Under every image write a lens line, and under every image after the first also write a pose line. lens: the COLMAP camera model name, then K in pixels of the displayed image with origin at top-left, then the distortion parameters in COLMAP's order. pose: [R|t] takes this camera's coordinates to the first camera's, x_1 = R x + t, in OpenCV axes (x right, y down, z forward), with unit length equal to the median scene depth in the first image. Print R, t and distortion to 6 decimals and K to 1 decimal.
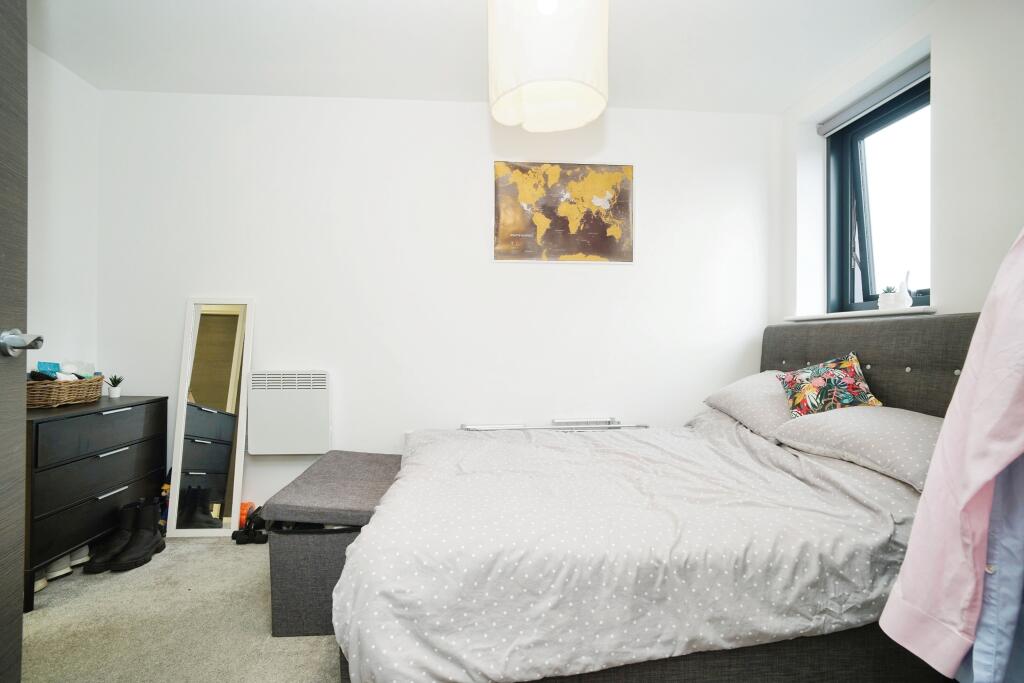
lens RADIAL K [[478.2, 0, 513.9], [0, 478.2, 339.7], [0, 0, 1]] dist [-0.002894, 0.000124]
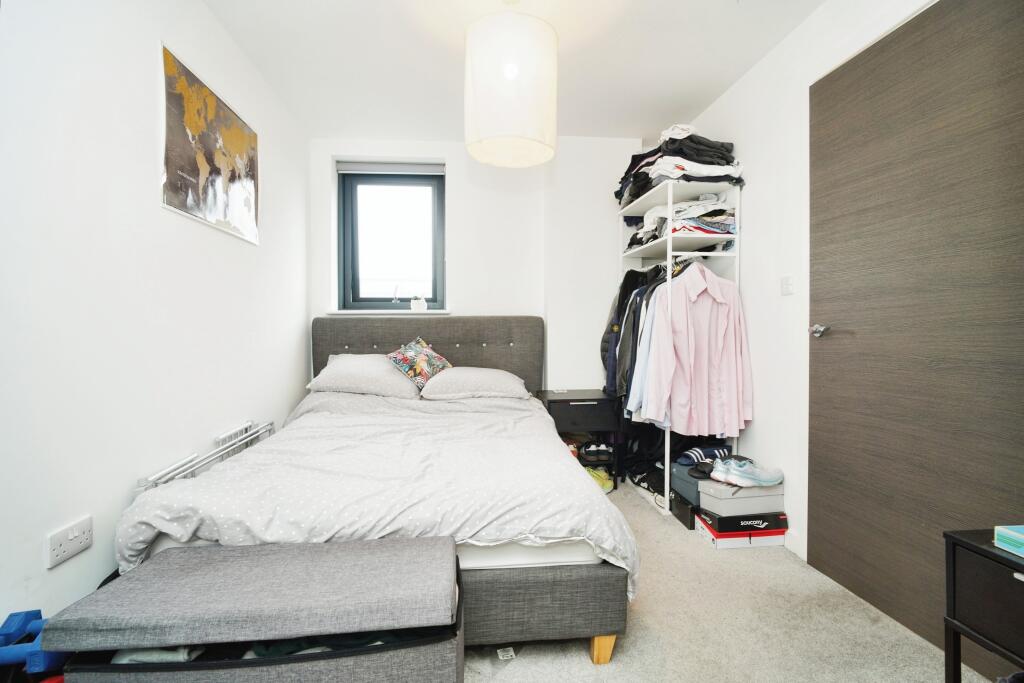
lens RADIAL K [[478.2, 0, 513.9], [0, 478.2, 339.7], [0, 0, 1]] dist [-0.002894, 0.000124]
pose [[-0.014397, -0.026695, 0.999540, -0.889372], [0.000994, 0.999643, 0.026713, -0.006944], [-0.999896, 0.001379, -0.014365, 0.728856]]
